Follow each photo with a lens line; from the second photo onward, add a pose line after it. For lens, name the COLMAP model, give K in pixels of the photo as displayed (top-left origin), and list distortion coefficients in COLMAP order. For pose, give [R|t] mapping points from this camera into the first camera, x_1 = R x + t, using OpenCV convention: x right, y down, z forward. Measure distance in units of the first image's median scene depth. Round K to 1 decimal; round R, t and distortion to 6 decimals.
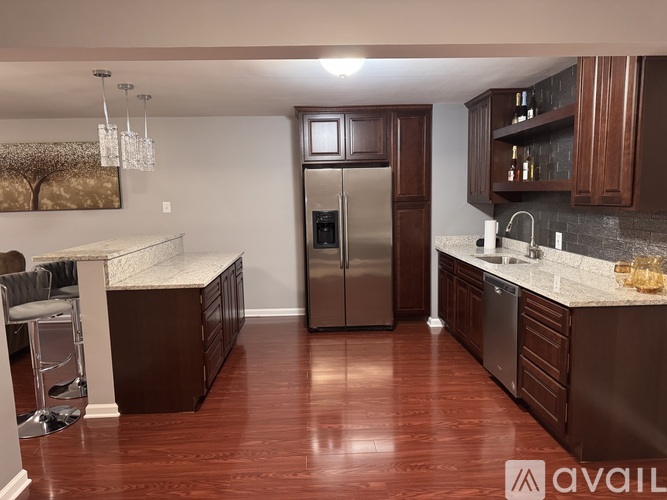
lens RADIAL K [[456.7, 0, 333.5], [0, 456.7, 250.0], [0, 0, 1]] dist [0.091182, -0.129611]
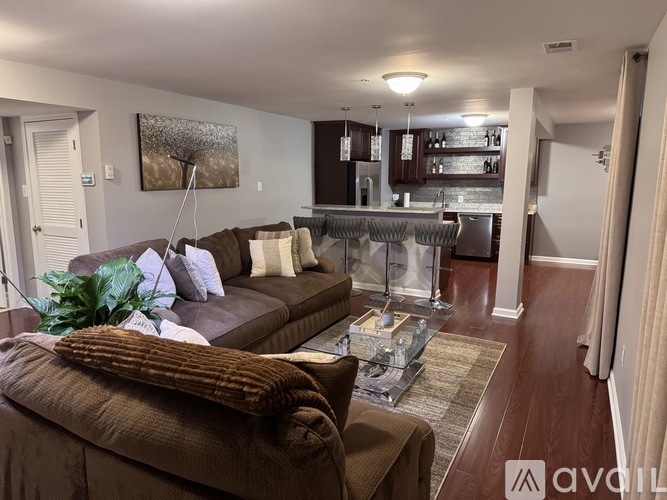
lens RADIAL K [[456.7, 0, 333.5], [0, 456.7, 250.0], [0, 0, 1]] dist [0.091182, -0.129611]
pose [[0.515414, -0.115003, 0.849190, -1.323063], [0.090936, 0.992699, 0.079245, -0.005533], [-0.852103, 0.036378, 0.522108, 0.227805]]
